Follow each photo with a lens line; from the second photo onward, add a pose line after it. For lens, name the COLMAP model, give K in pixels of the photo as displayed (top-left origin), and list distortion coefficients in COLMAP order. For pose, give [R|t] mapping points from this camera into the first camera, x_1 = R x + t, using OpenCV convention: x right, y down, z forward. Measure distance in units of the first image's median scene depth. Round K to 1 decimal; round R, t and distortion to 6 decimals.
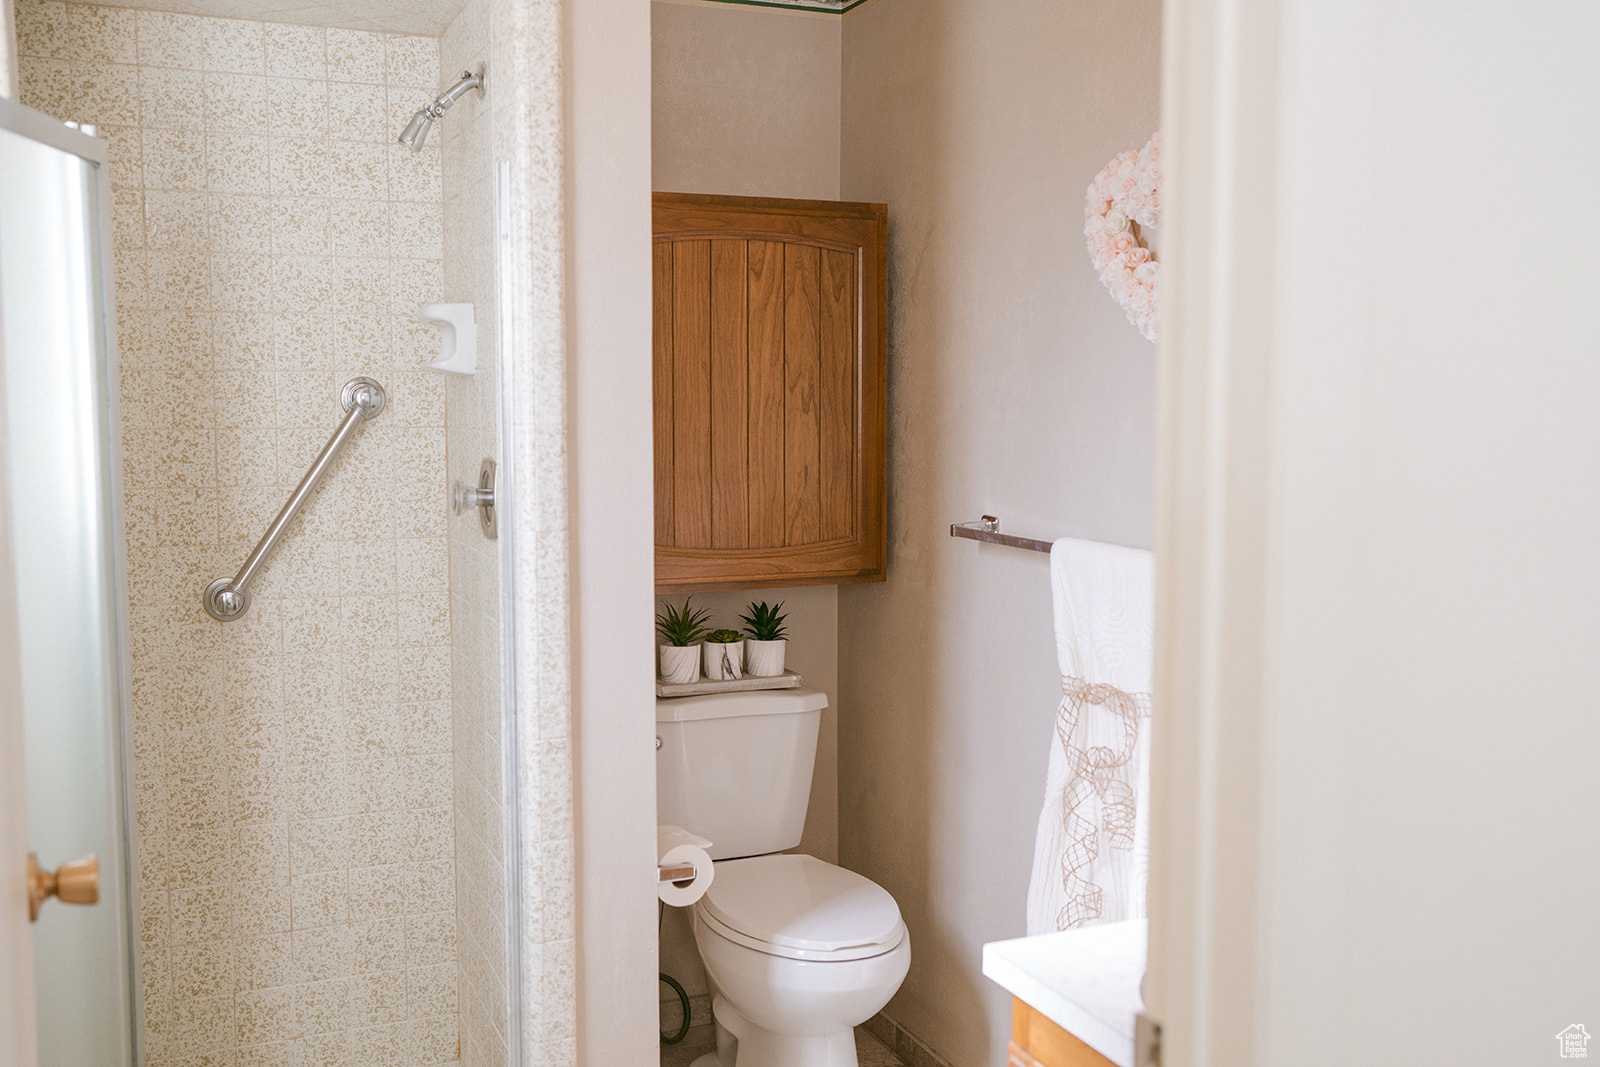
lens RADIAL K [[1524.9, 0, 794.7], [0, 1524.9, 540.5], [0, 0, 1]] dist [0.006409, 0.000000]
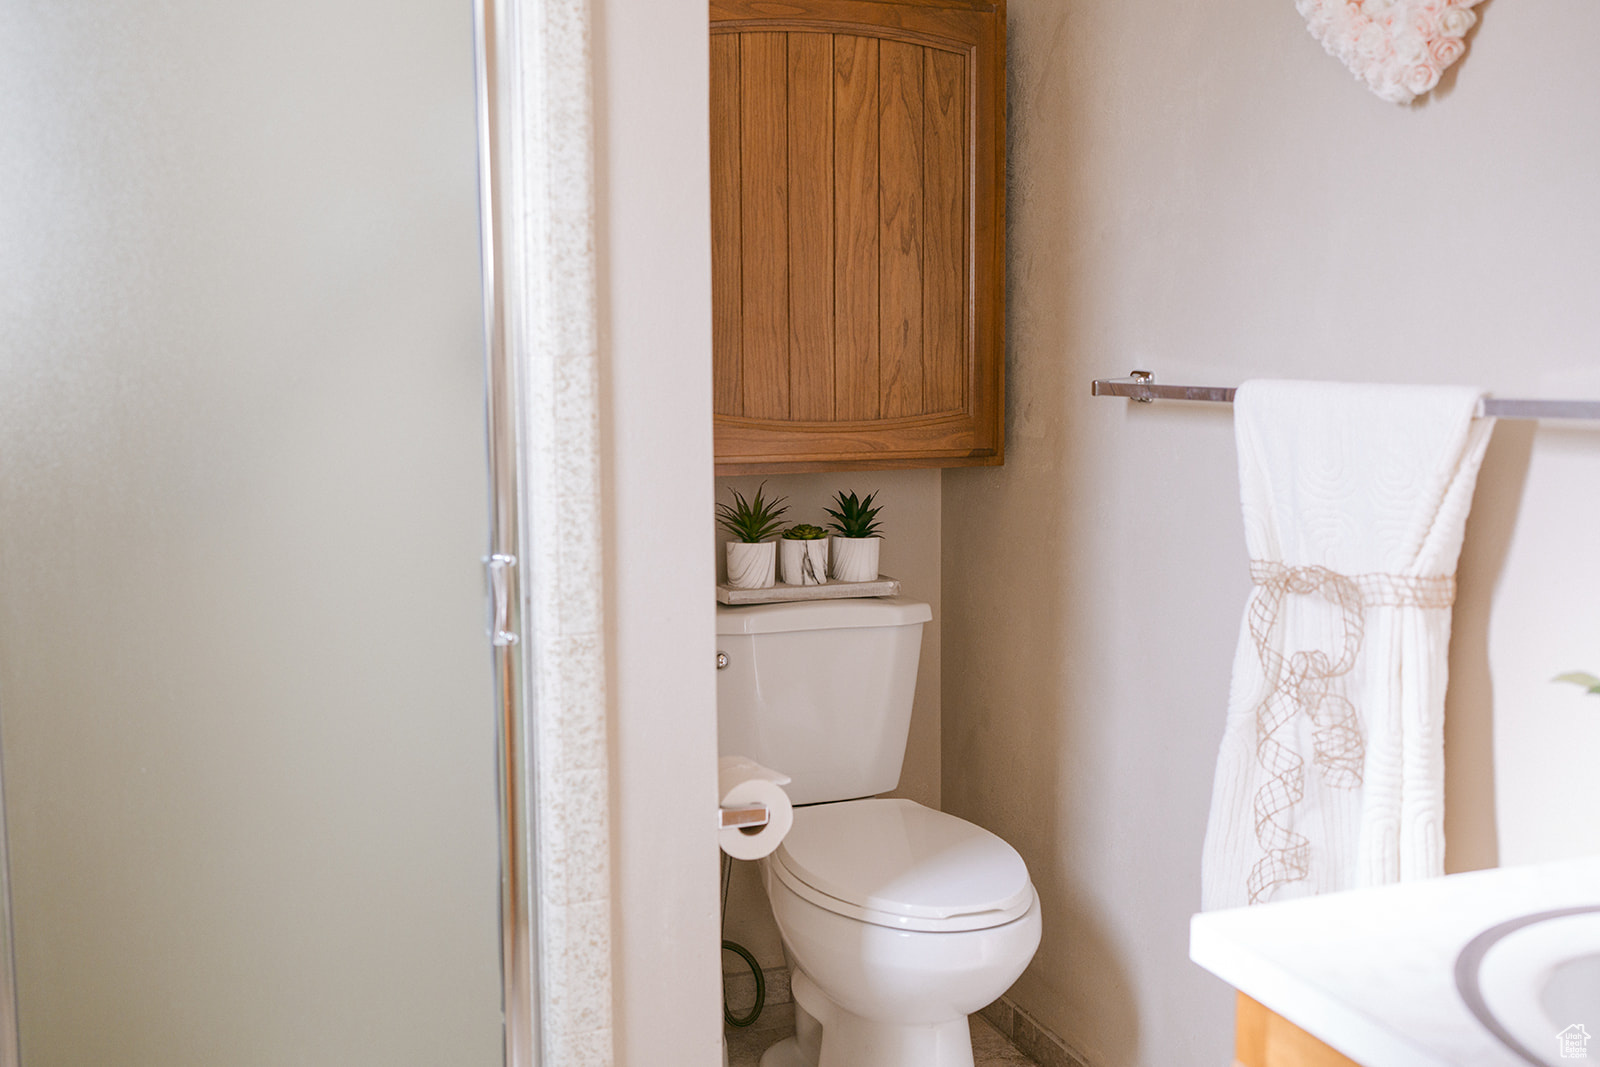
lens RADIAL K [[1524.9, 0, 806.1], [0, 1524.9, 528.1], [0, 0, 1]] dist [0.006409, 0.000000]
pose [[0.999015, -0.000275, -0.044382, -0.010139], [0.001015, 0.999861, 0.016651, 0.051116], [0.044372, -0.016680, 0.998876, 0.200270]]
